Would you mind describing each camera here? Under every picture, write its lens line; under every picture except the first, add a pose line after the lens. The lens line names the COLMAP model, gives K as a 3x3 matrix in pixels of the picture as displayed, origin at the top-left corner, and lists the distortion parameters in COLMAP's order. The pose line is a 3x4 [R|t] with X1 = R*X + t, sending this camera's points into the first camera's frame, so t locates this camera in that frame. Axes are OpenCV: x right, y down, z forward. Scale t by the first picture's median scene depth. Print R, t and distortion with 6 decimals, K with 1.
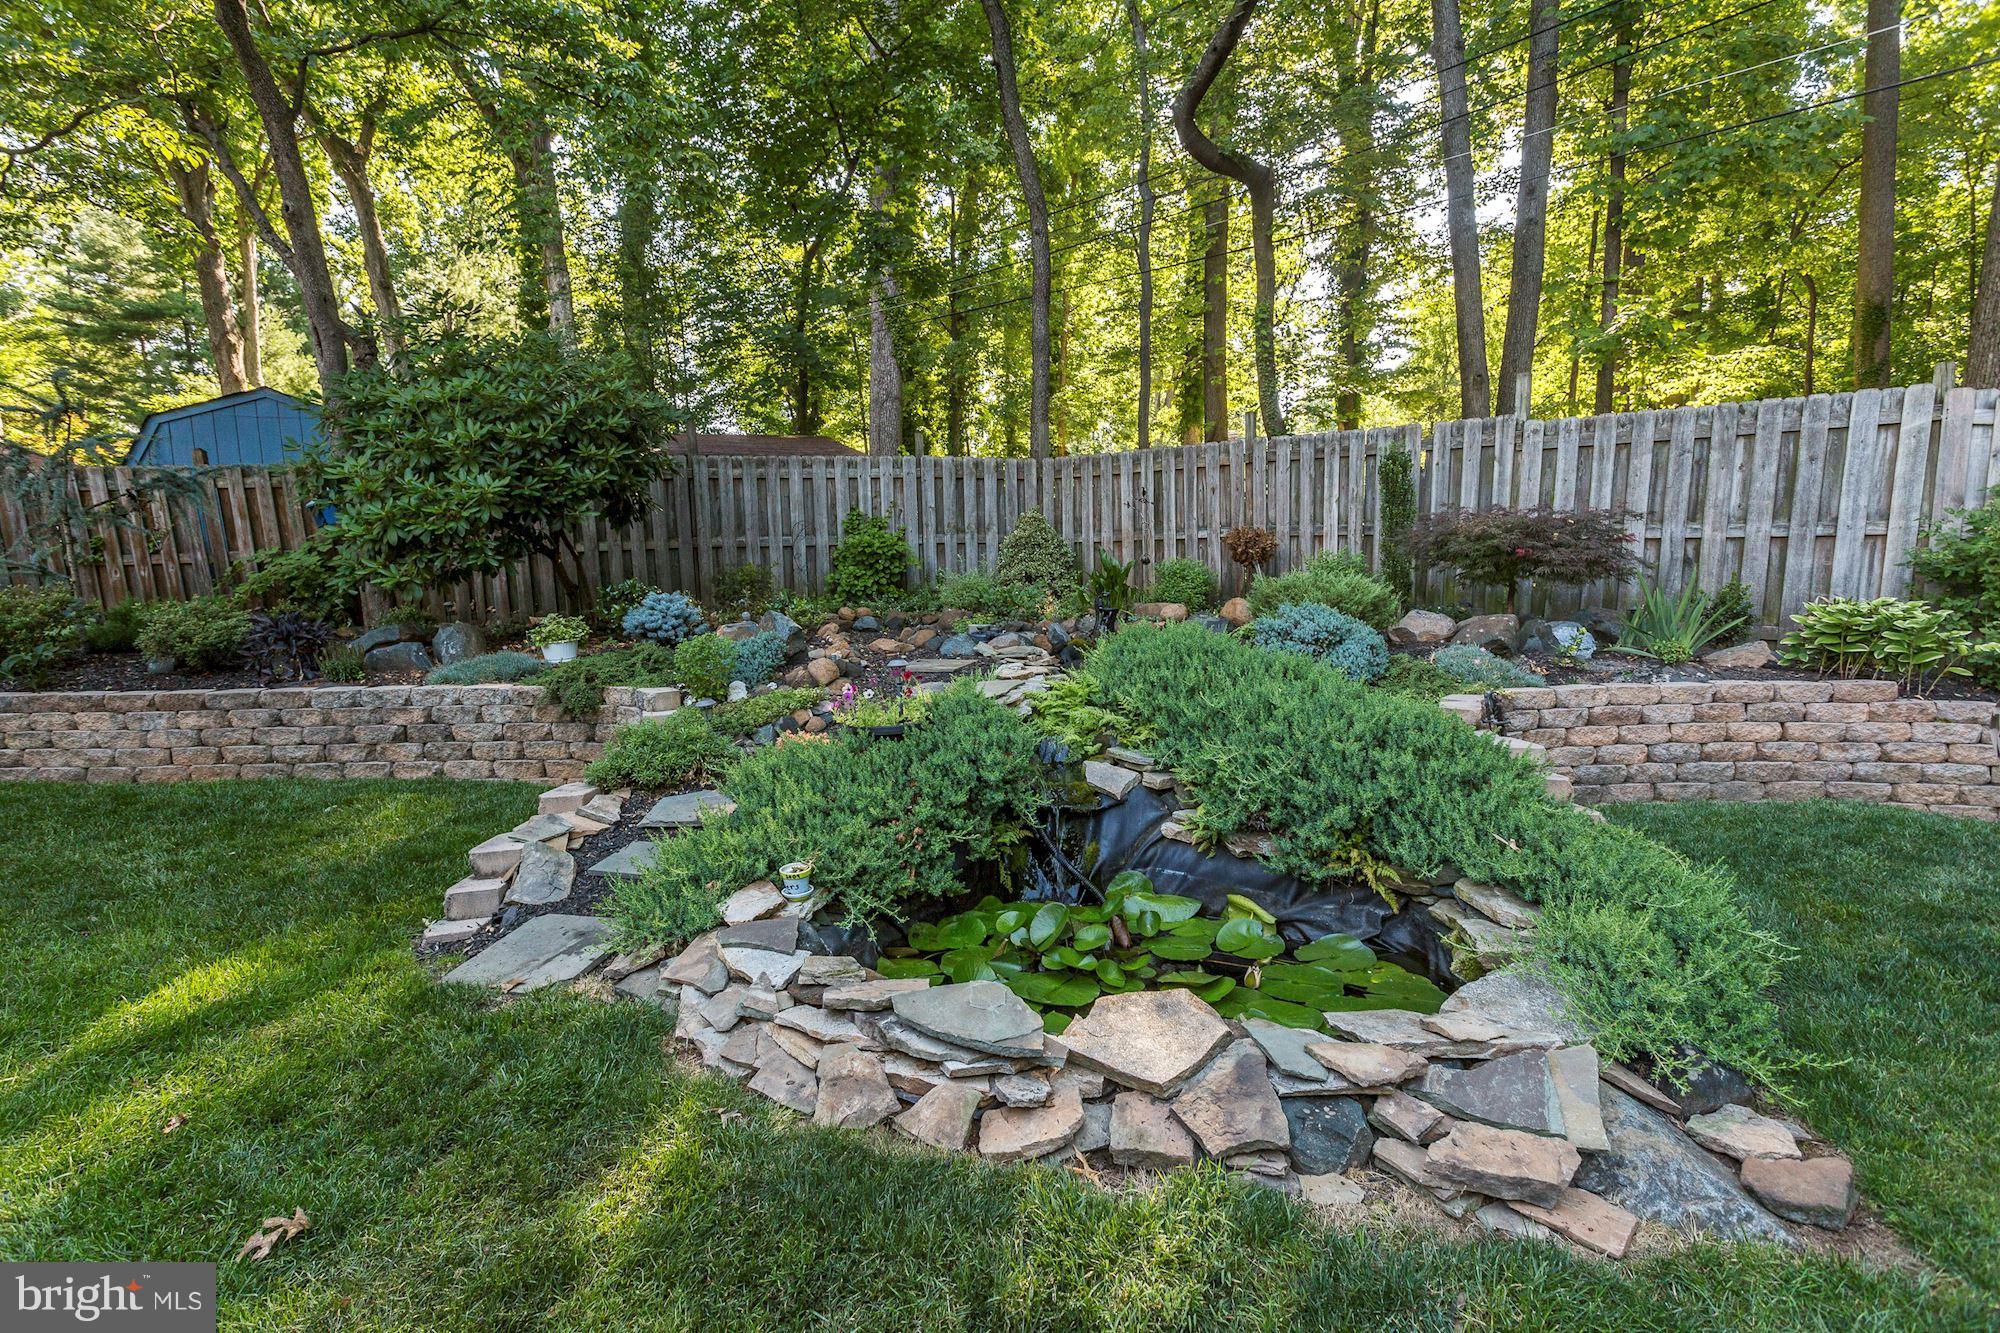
lens RADIAL K [[966.5, 0, 991.8], [0, 966.5, 659.8], [0, 0, 1]] dist [-0.043059, 0.023885]
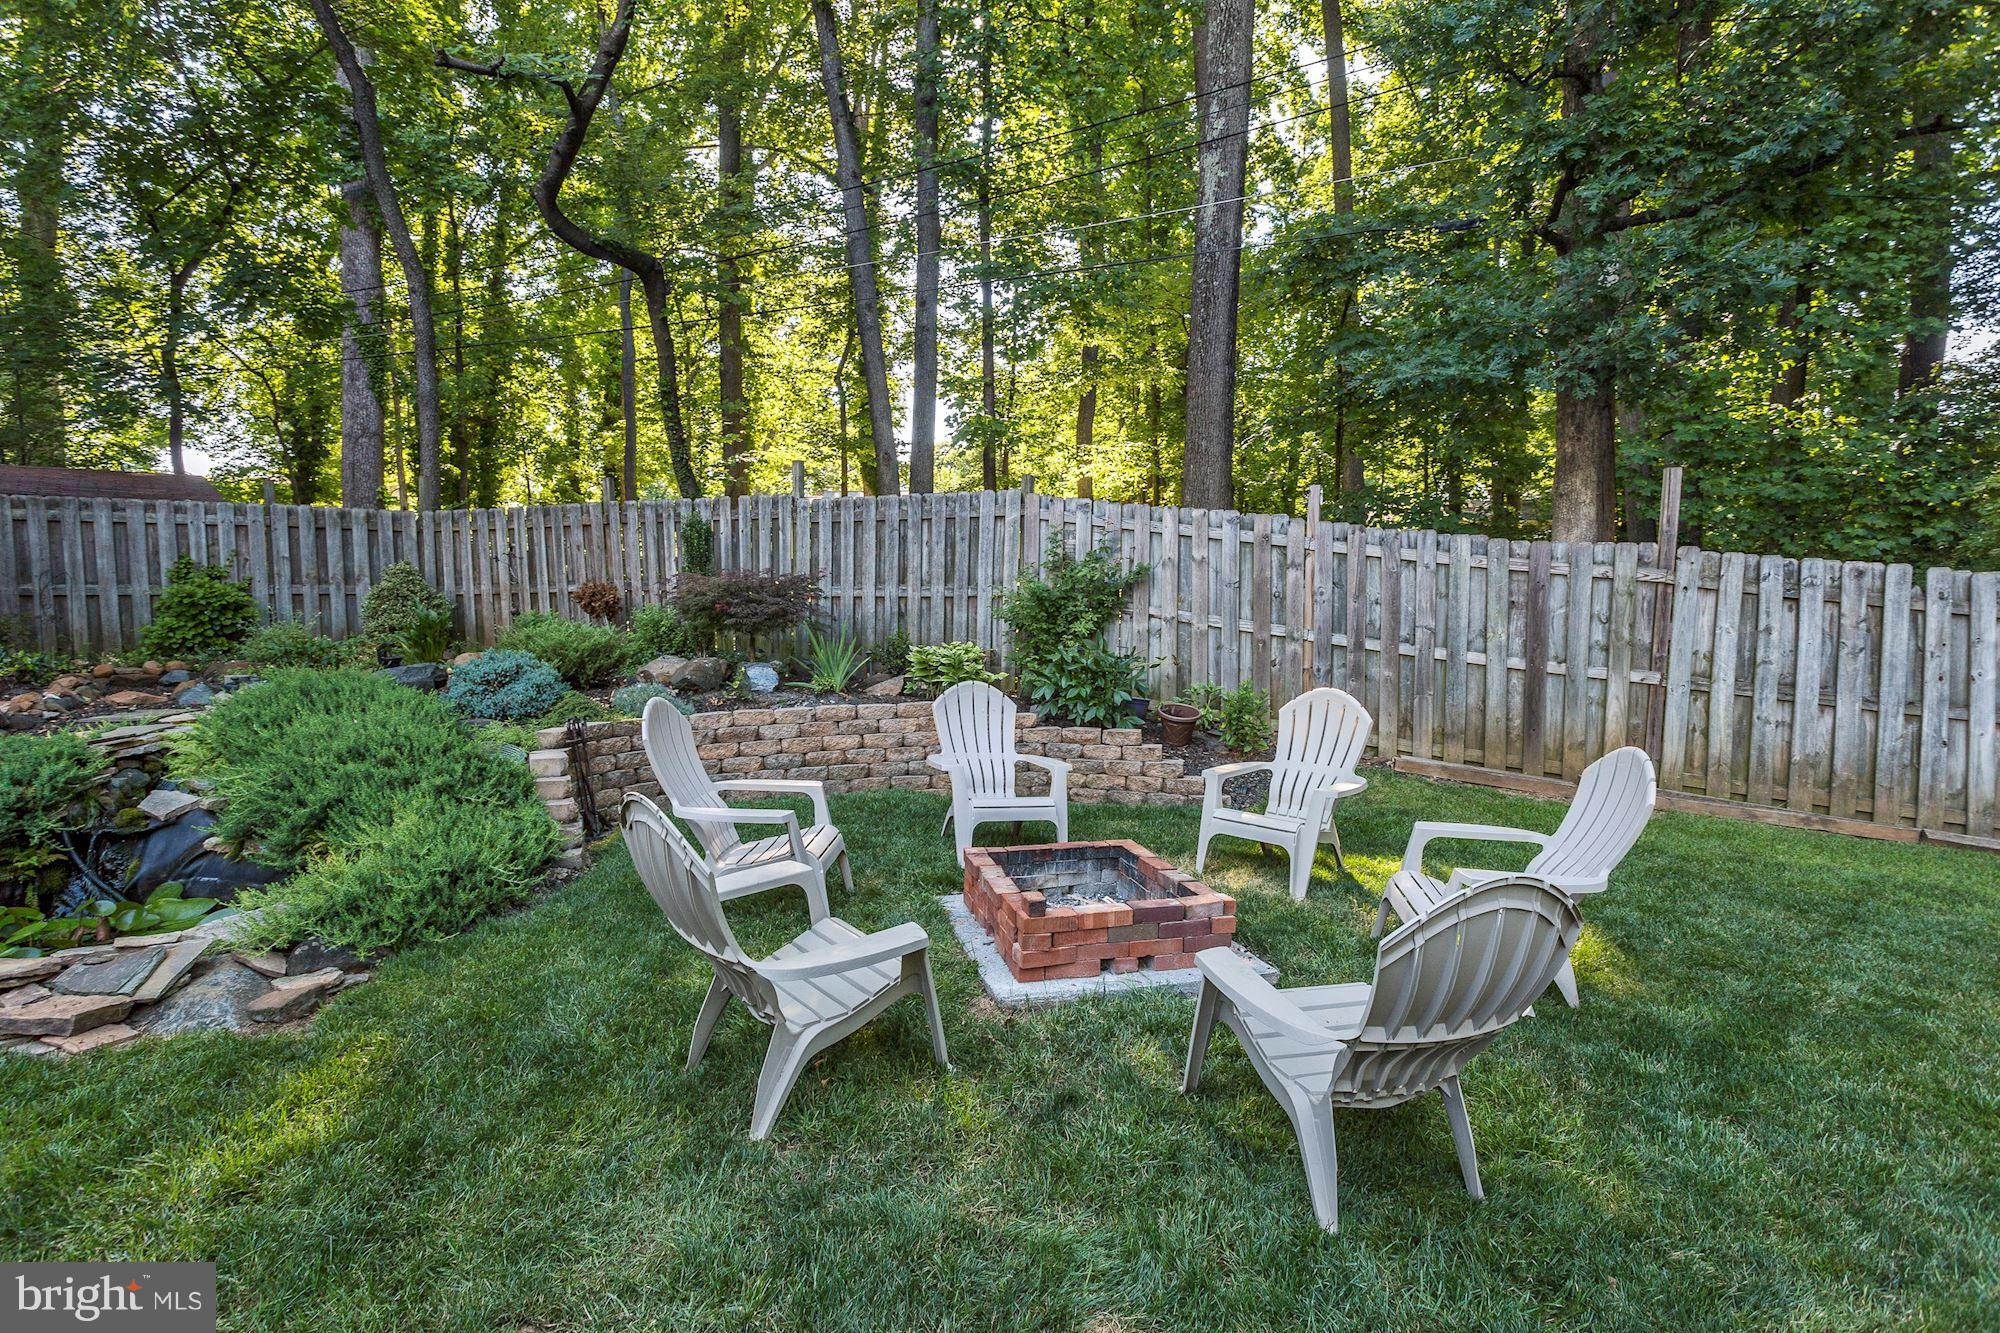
lens RADIAL K [[971.8, 0, 991.5], [0, 971.8, 664.4], [0, 0, 1]] dist [-0.046975, 0.011456]
pose [[0.914556, -0.014719, 0.404192, 0.224620], [0.034389, 0.998549, -0.041449, 0.015037], [-0.402995, 0.051807, 0.913735, -0.168944]]
